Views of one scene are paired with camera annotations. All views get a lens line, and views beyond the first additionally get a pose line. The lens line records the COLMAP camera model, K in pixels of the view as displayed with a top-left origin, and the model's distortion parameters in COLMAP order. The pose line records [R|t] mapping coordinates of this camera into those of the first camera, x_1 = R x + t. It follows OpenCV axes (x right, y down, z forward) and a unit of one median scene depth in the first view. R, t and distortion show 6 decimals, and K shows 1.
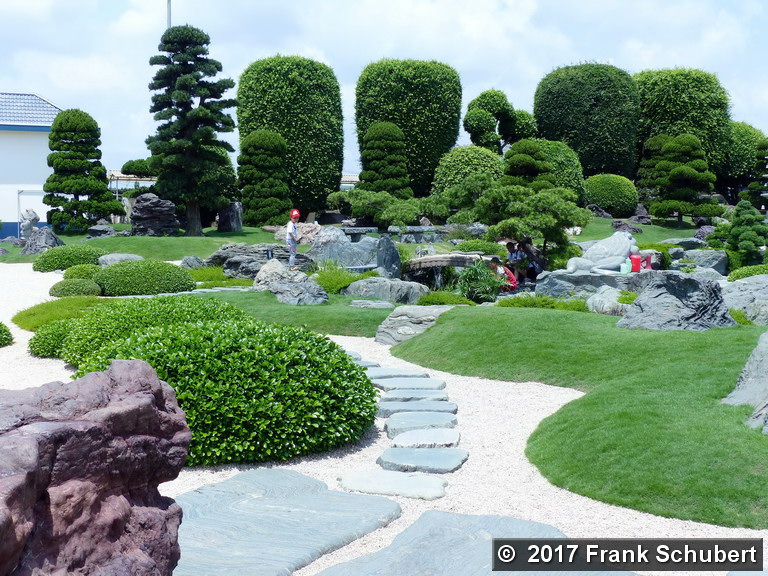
lens RADIAL K [[1032.9, 0, 386.8], [0, 1032.9, 286.3], [0, 0, 1]] dist [-0.002106, 0.000000]
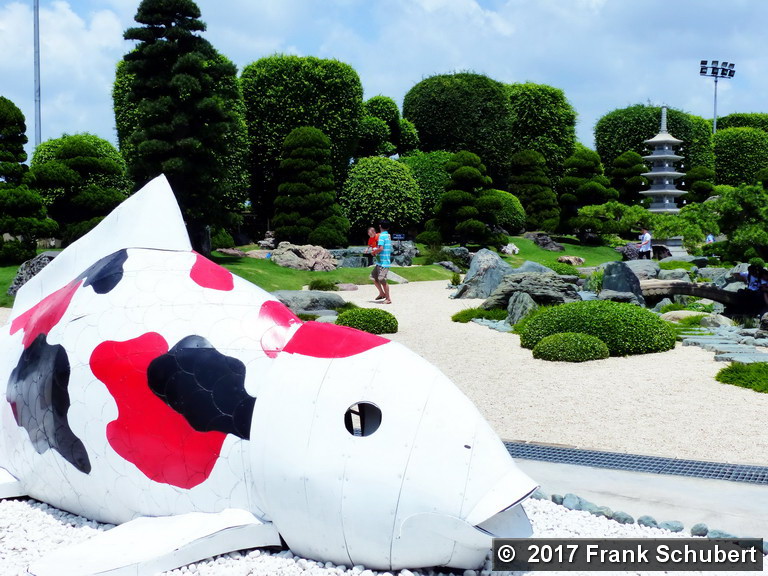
lens RADIAL K [[1032.9, 0, 384.9], [0, 1032.9, 284.6], [0, 0, 1]] dist [-0.002106, 0.000000]
pose [[0.916932, -0.026922, 0.398135, -0.281227], [0.034283, 0.999347, -0.011381, -0.014611], [-0.397569, 0.024085, 0.917256, 0.180505]]
